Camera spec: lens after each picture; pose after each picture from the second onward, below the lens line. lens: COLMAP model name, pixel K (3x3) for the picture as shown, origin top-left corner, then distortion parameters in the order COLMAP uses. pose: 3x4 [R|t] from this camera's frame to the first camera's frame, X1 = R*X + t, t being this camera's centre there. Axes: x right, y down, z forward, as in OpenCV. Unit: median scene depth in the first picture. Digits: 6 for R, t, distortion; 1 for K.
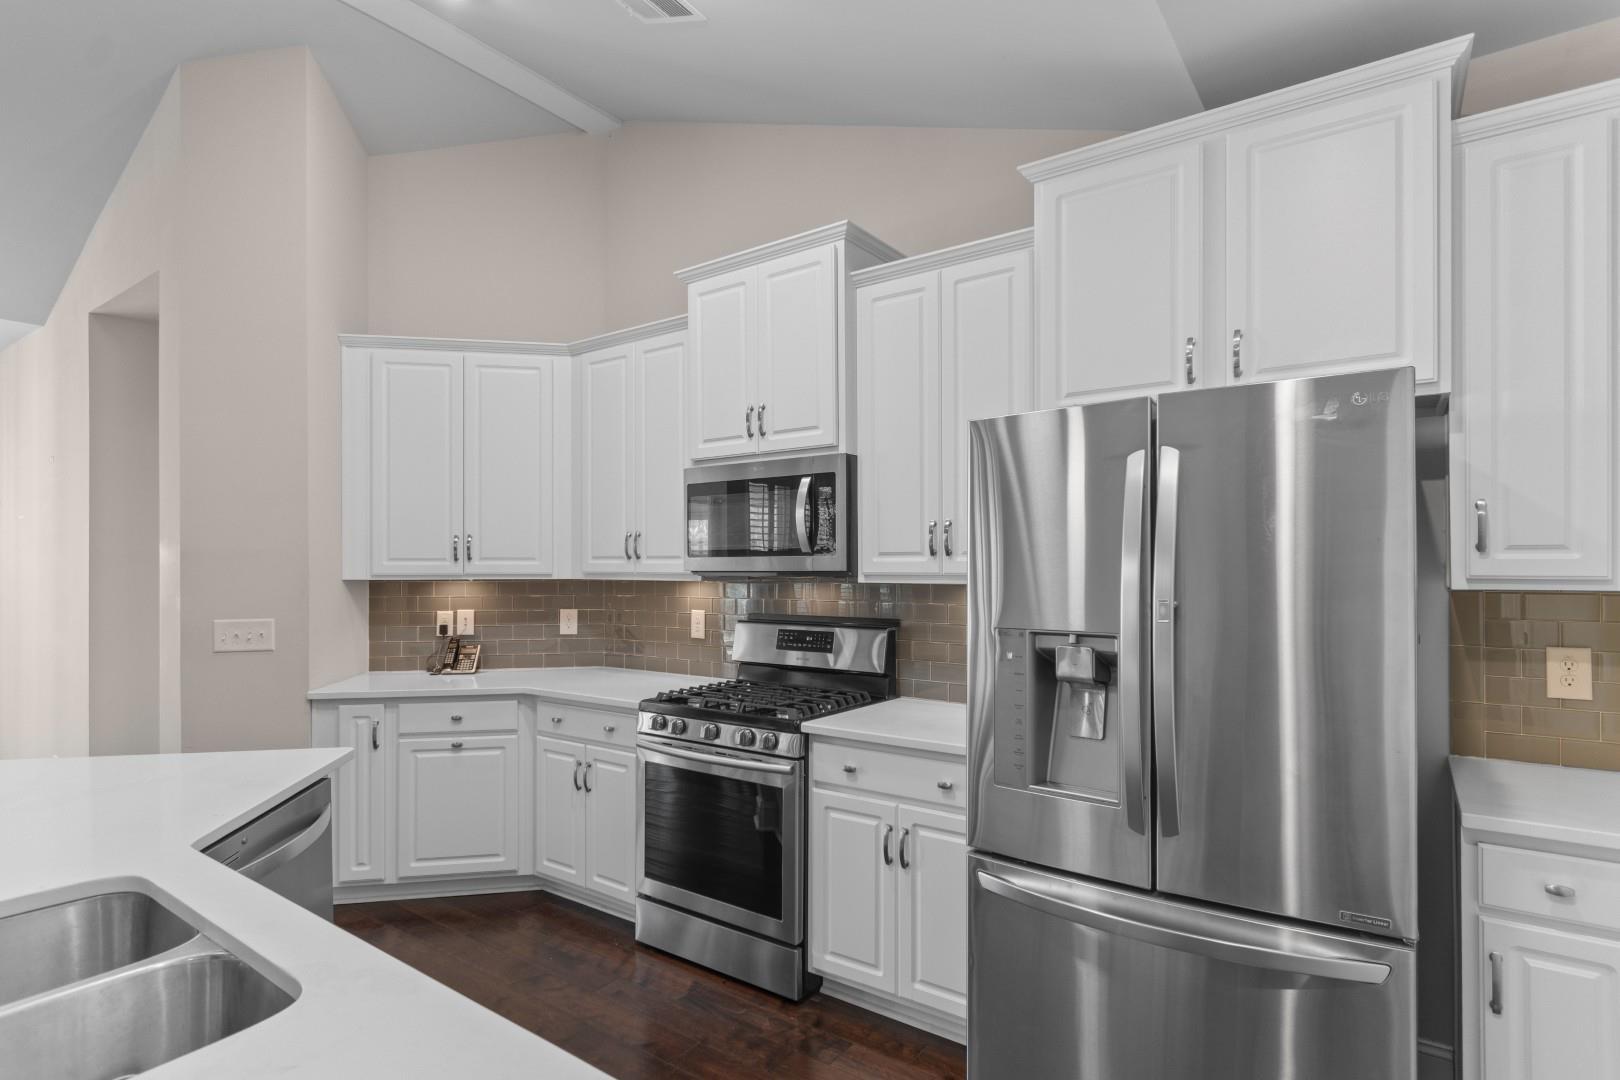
lens RADIAL K [[811.0, 0, 810.4], [0, 811.0, 565.3], [0, 0, 1]] dist [0.002301, -0.002611]
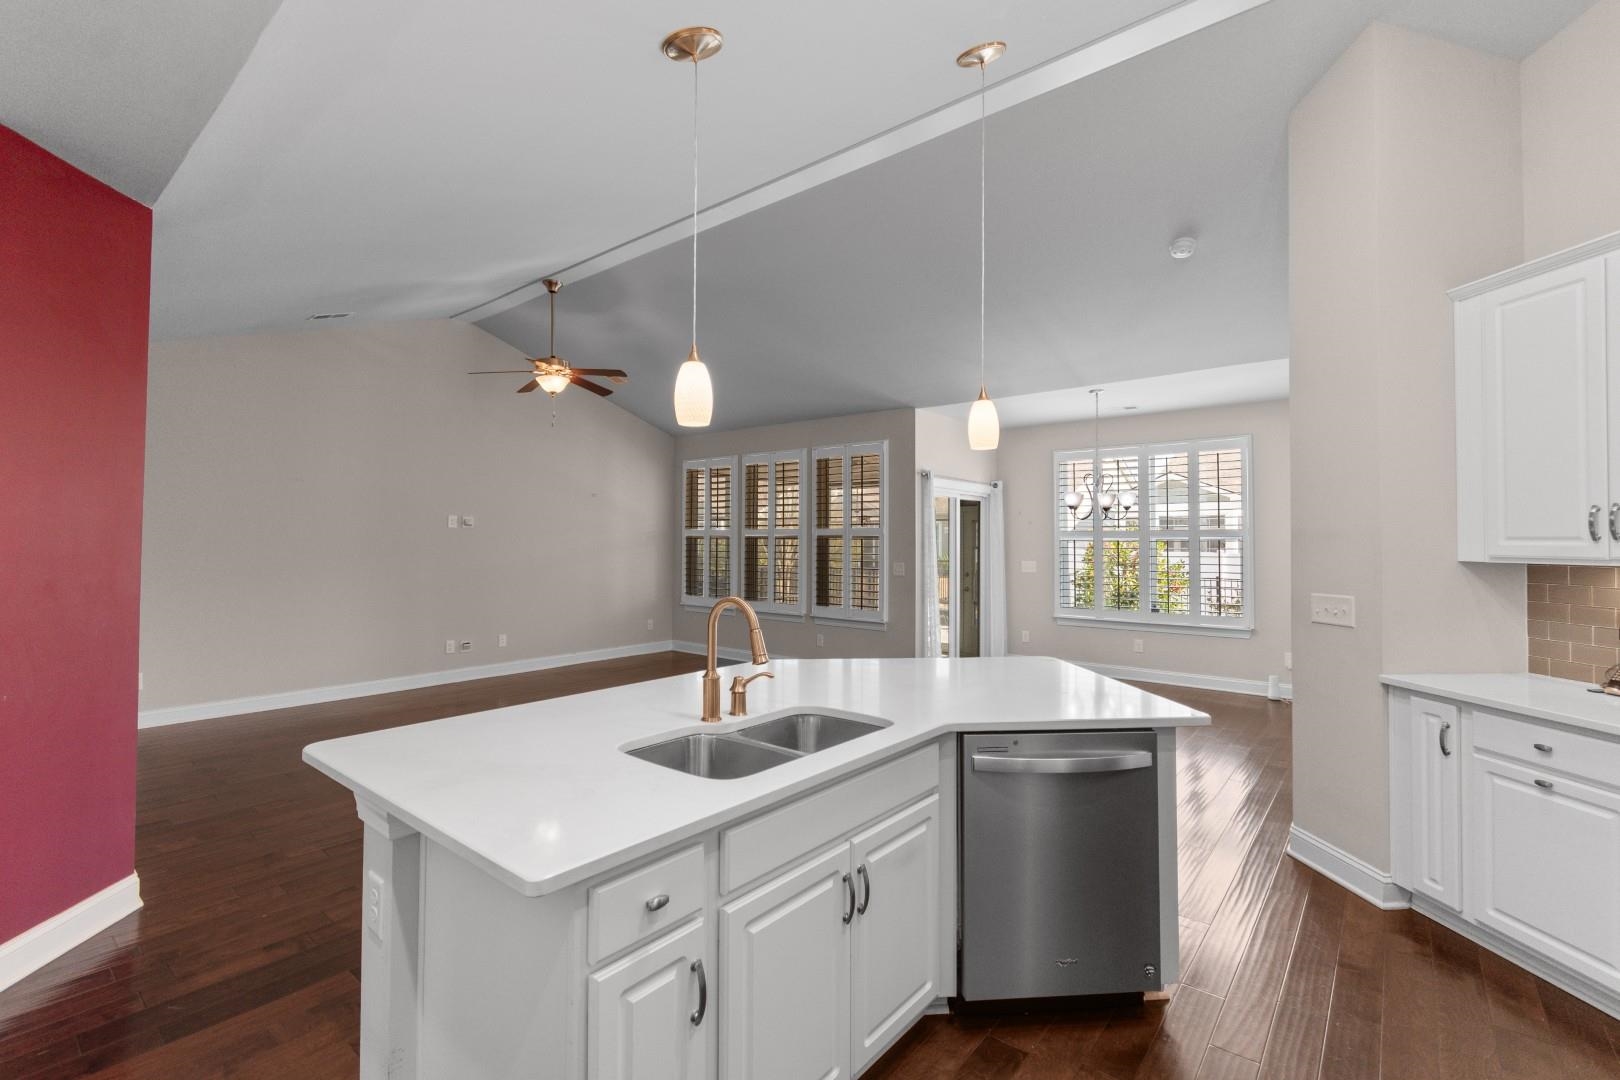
lens RADIAL K [[716.8, 0, 812.4], [0, 716.8, 528.6], [0, 0, 1]] dist [0.003381, -0.001711]
pose [[-0.066796, -0.015049, -0.997653, 0.333283], [-0.001824, 0.999886, -0.014961, -0.006320], [0.997765, 0.000820, -0.066816, 0.431904]]
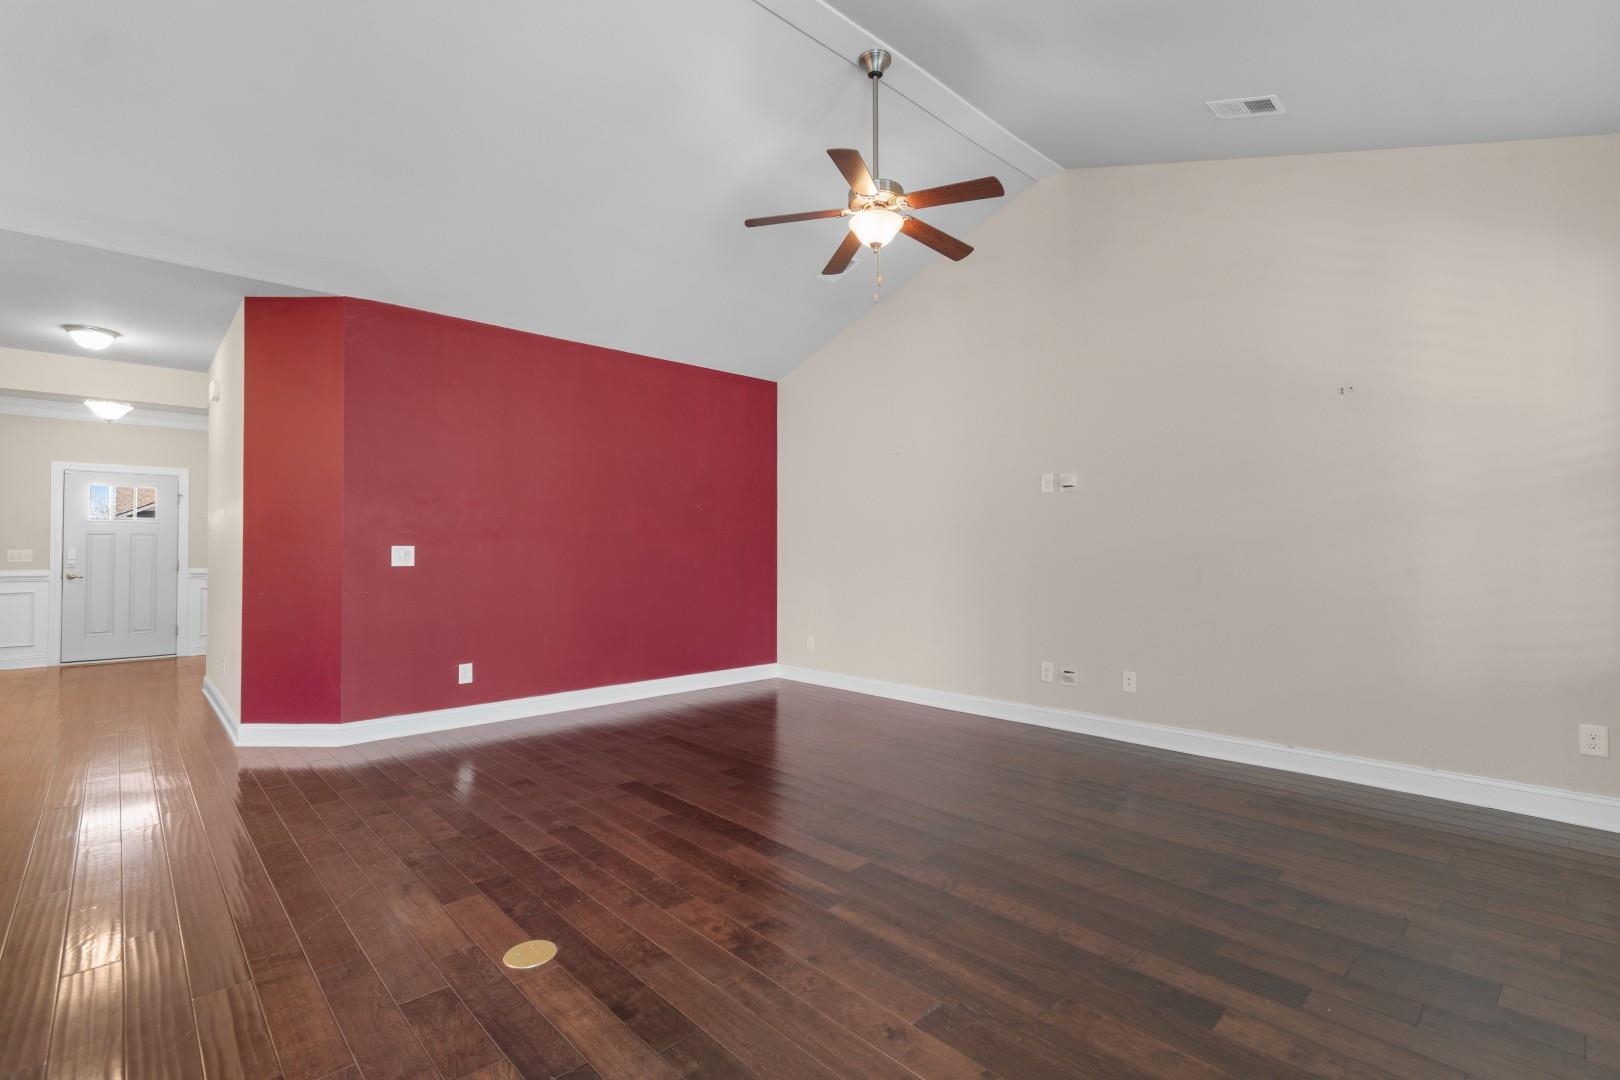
lens RADIAL K [[716.8, 0, 800.6], [0, 716.8, 552.3], [0, 0, 1]] dist [0.003381, -0.001711]
pose [[-0.982226, 0.008797, 0.187495, -1.821286], [0.007988, 0.999955, -0.005073, 0.096680], [-0.187531, -0.003485, -0.982253, 0.745259]]
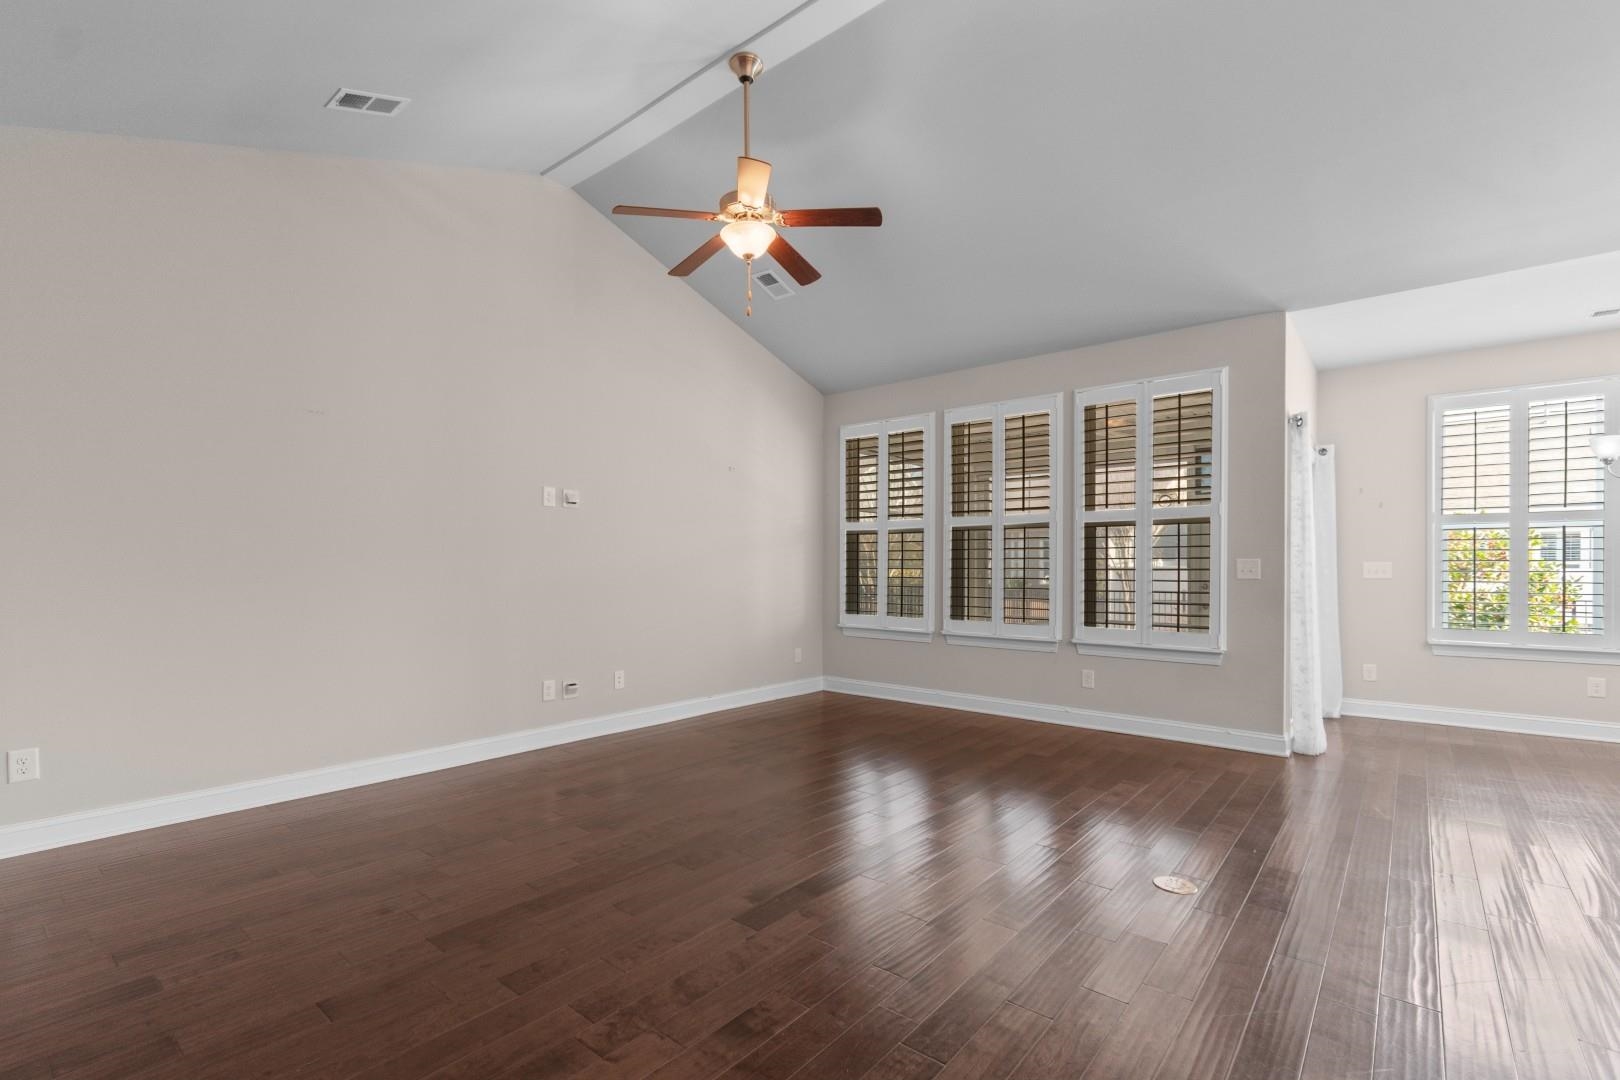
lens RADIAL K [[716.8, 0, 808.5], [0, 716.8, 572.7], [0, 0, 1]] dist [0.003381, -0.001711]
pose [[-0.076659, 0.010785, -0.996999, -0.508535], [0.000272, 0.999942, 0.010796, 0.087410], [0.997057, 0.000556, -0.076658, -0.279715]]
